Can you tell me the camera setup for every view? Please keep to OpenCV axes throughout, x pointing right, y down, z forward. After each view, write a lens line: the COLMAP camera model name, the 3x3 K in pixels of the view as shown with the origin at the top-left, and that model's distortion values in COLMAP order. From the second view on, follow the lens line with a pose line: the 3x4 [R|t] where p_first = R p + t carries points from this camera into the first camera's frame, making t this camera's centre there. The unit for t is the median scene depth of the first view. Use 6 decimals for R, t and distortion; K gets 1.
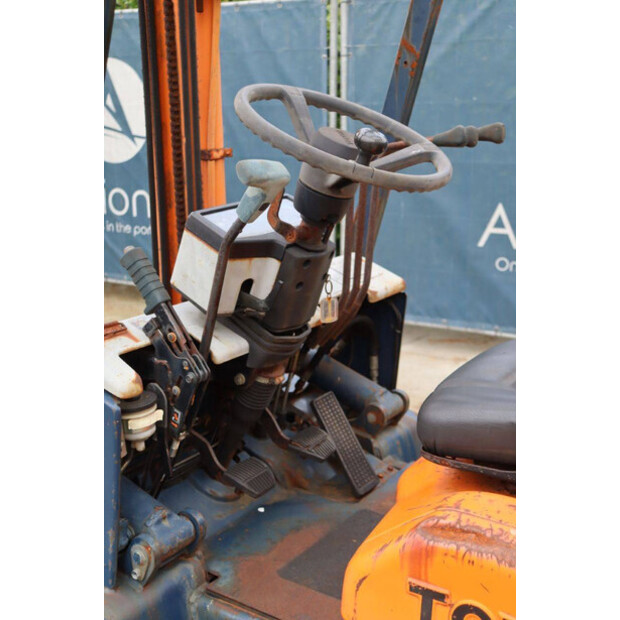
lens RADIAL K [[837.5, 0, 310.3], [0, 837.5, 310.5], [0, 0, 1]] dist [-0.239481, 0.000000]
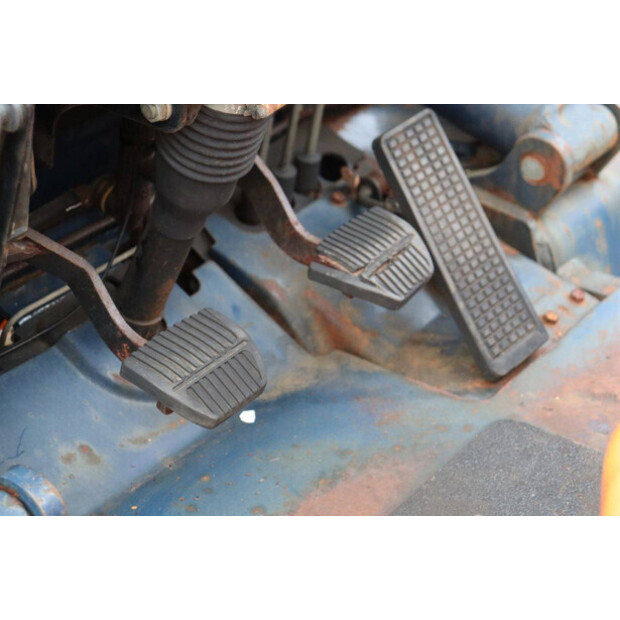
lens RADIAL K [[1513.3, 0, 310.5], [0, 1513.3, 310.9], [0, 0, 1]] dist [0.390287, 0.000000]
pose [[0.997287, 0.007764, -0.073207, 0.023152], [0.012559, 0.961902, 0.273107, -0.009076], [0.072539, -0.273286, 0.959194, 0.287045]]
